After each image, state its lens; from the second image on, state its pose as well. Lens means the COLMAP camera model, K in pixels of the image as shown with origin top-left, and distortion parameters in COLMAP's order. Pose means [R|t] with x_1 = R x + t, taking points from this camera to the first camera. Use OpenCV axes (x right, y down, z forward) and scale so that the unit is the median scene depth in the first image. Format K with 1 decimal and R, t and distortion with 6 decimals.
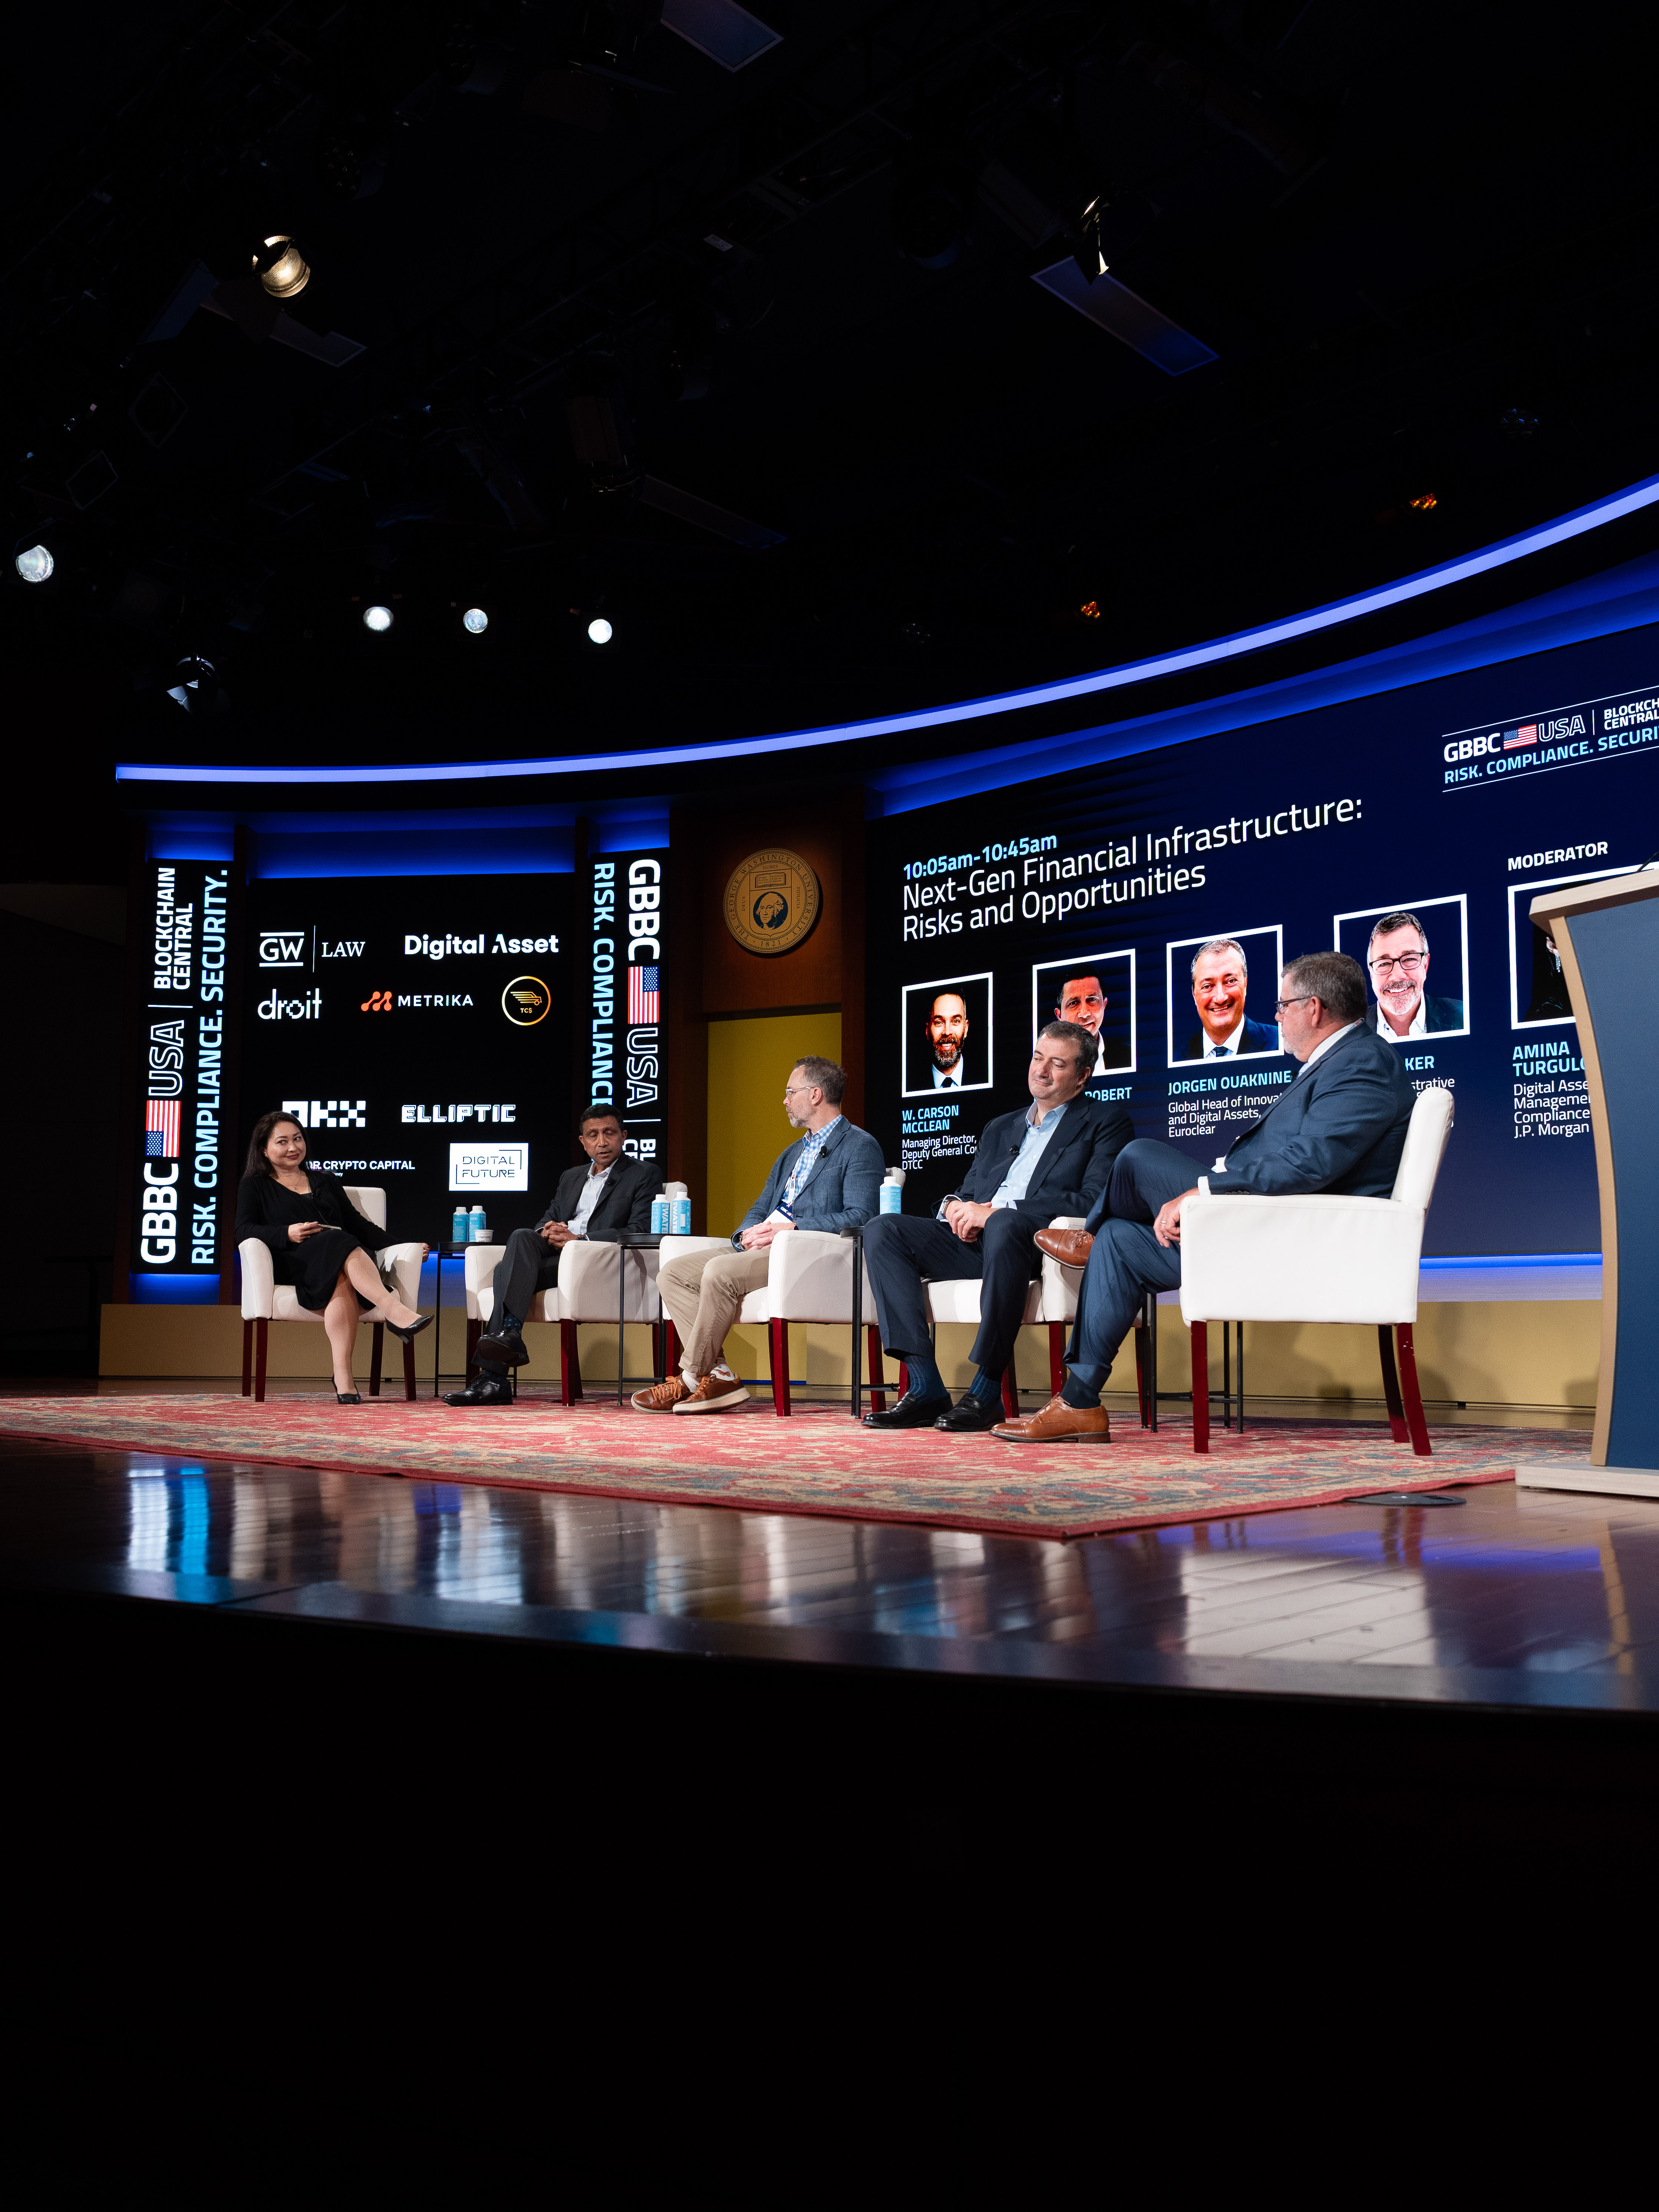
lens RADIAL K [[1826.9, 0, 788.8], [0, 1826.9, 1187.6], [0, 0, 1]] dist [-0.029942, 0.023646]
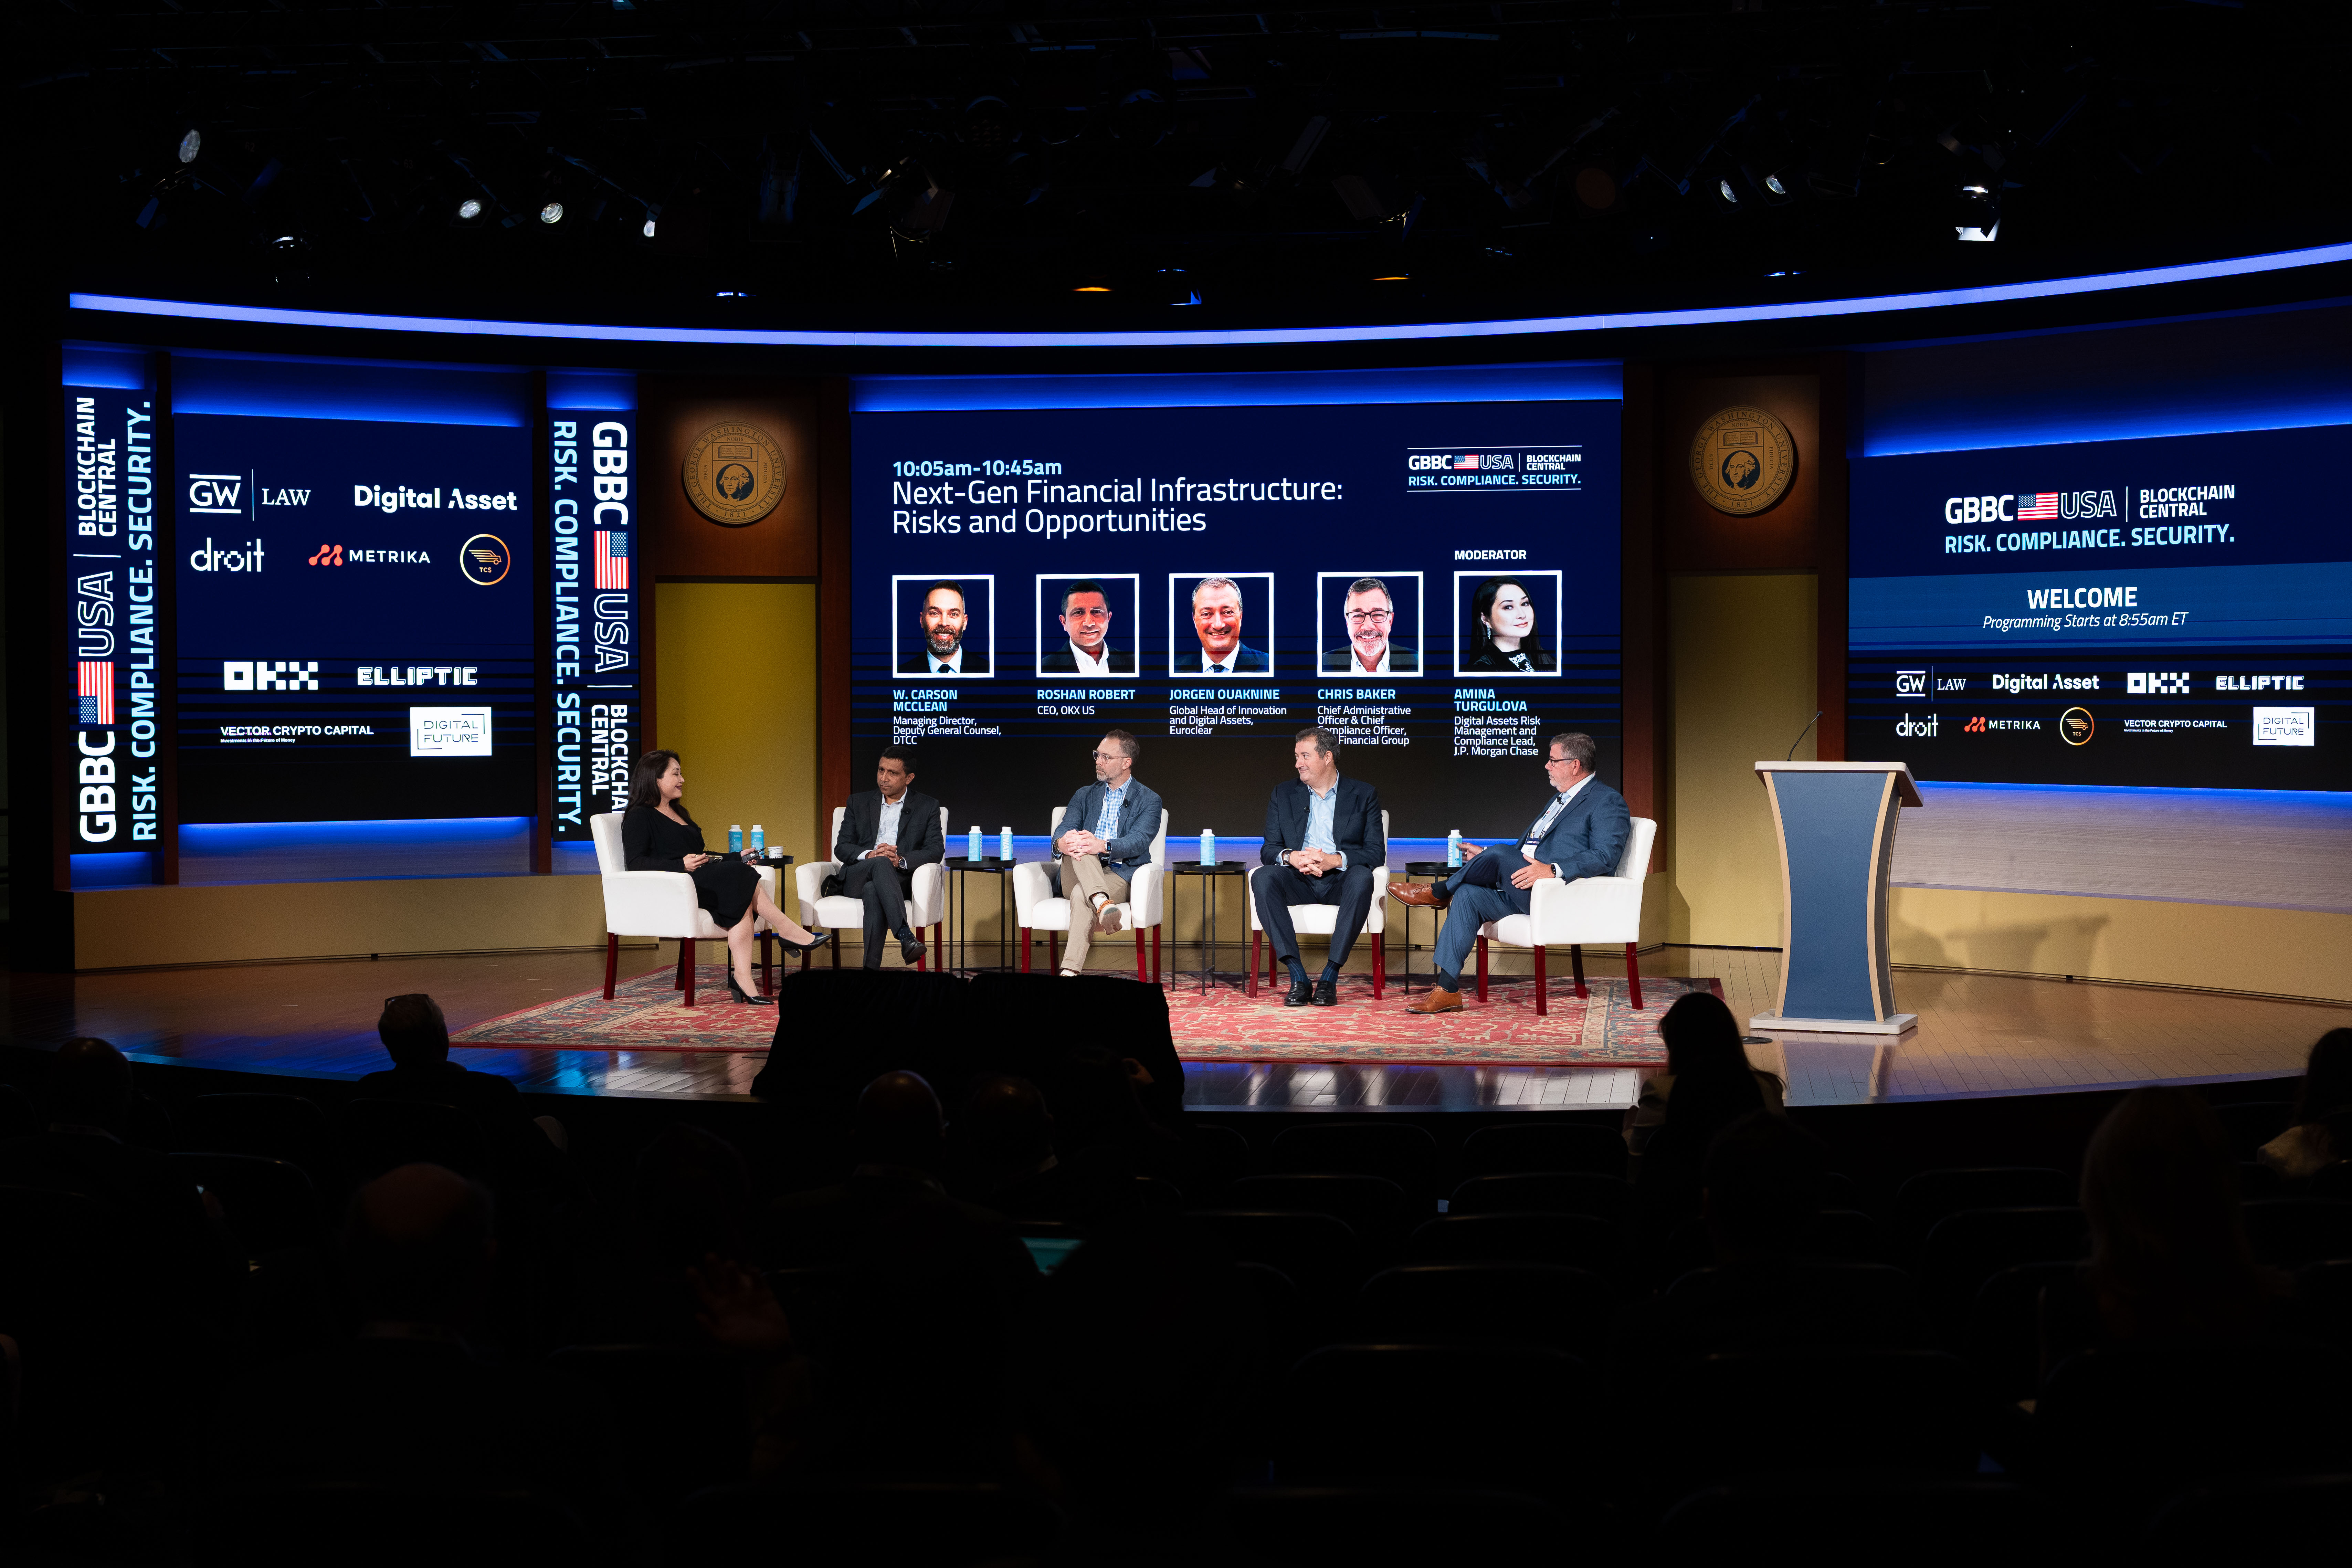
lens RADIAL K [[3081.5, 0, 1176.0], [0, 3081.5, 784.0], [0, 0, 1]] dist [-0.015407, -0.000133]
pose [[0.820834, -0.026549, 0.570550, -0.788759], [-0.039668, 0.993857, 0.103316, -0.169371], [-0.569788, -0.107438, 0.814739, -0.564441]]
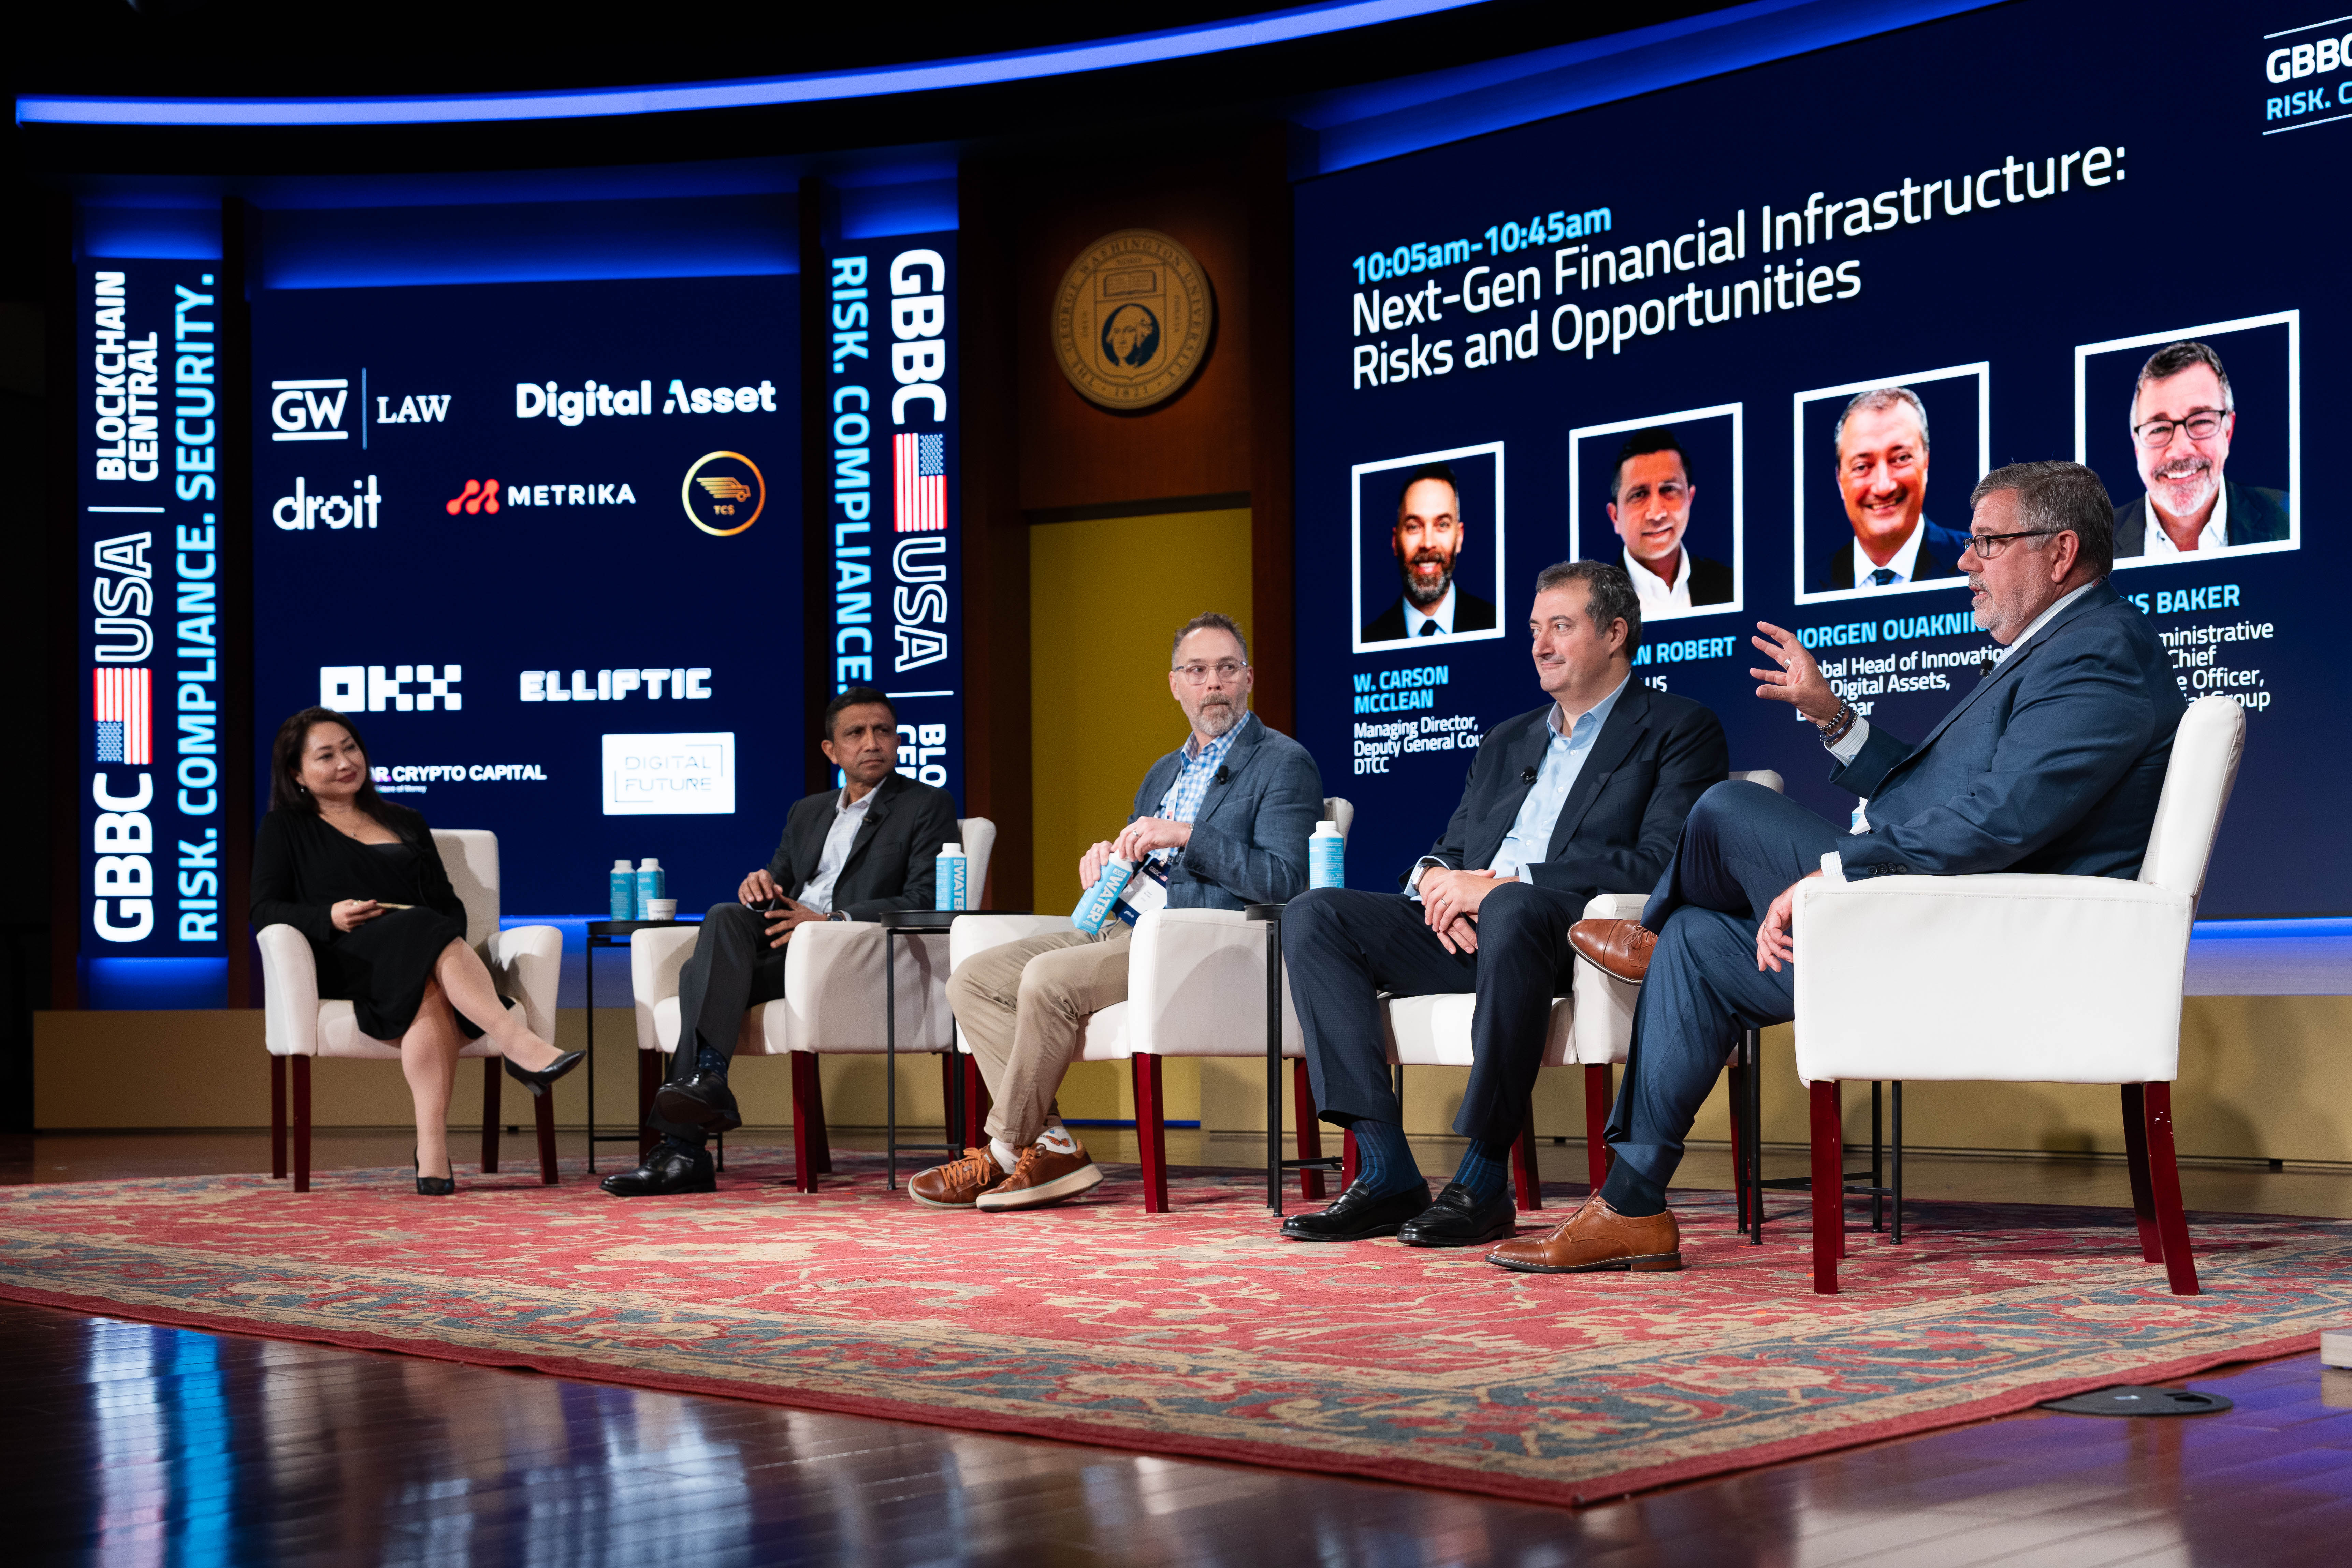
lens RADIAL K [[3064.1, 0, 1166.5], [0, 3064.1, 1005.5], [0, 0, 1]] dist [-0.000314, 0.008133]
pose [[0.999901, -0.013156, -0.005087, 0.003793], [0.013534, 0.996436, 0.083262, -0.017260], [0.003974, -0.083322, 0.996515, -0.011928]]
